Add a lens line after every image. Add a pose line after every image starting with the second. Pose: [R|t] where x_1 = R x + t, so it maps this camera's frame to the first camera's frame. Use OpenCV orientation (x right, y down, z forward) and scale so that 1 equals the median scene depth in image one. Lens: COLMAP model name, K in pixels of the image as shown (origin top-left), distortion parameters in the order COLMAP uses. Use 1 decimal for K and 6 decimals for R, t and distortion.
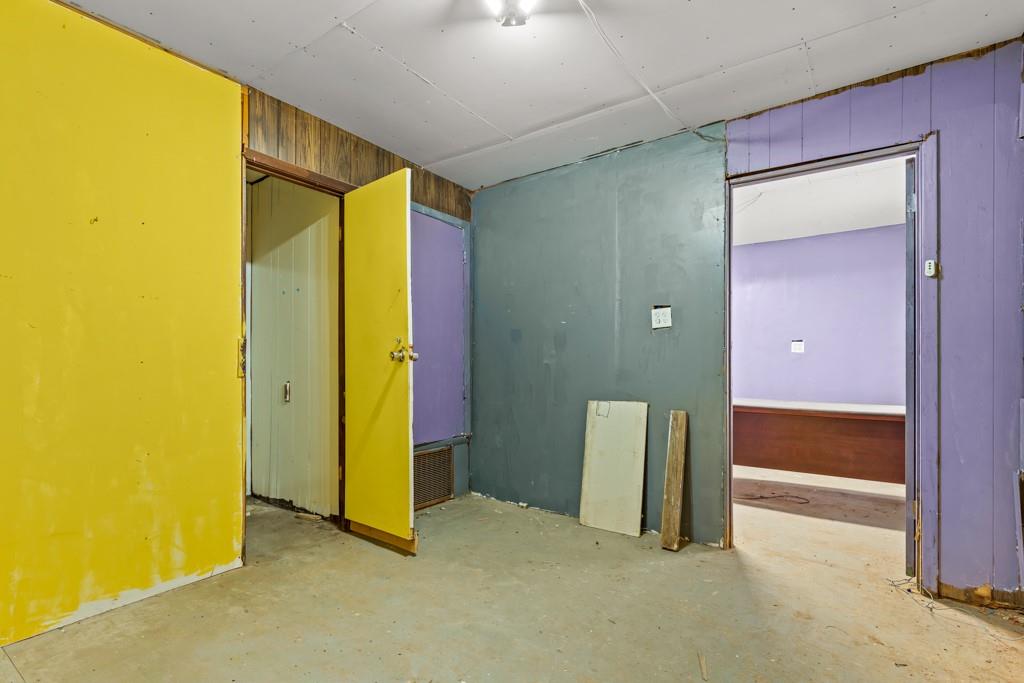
lens RADIAL K [[479.3, 0, 508.8], [0, 479.3, 365.5], [0, 0, 1]] dist [-0.002482, -0.000904]
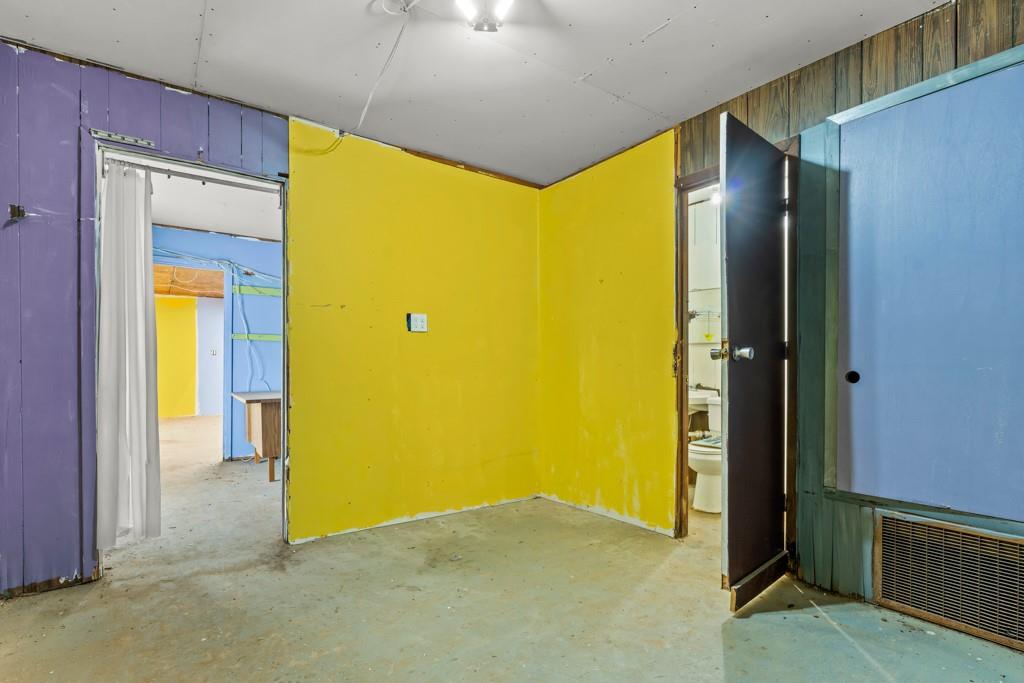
lens RADIAL K [[479.3, 0, 506.8], [0, 479.3, 371.8], [0, 0, 1]] dist [-0.002482, -0.000904]
pose [[-0.299230, 0.000700, -0.954181, 0.769387], [-0.003569, 0.999992, 0.001853, 0.013303], [0.954174, 0.003960, -0.299225, 1.074365]]
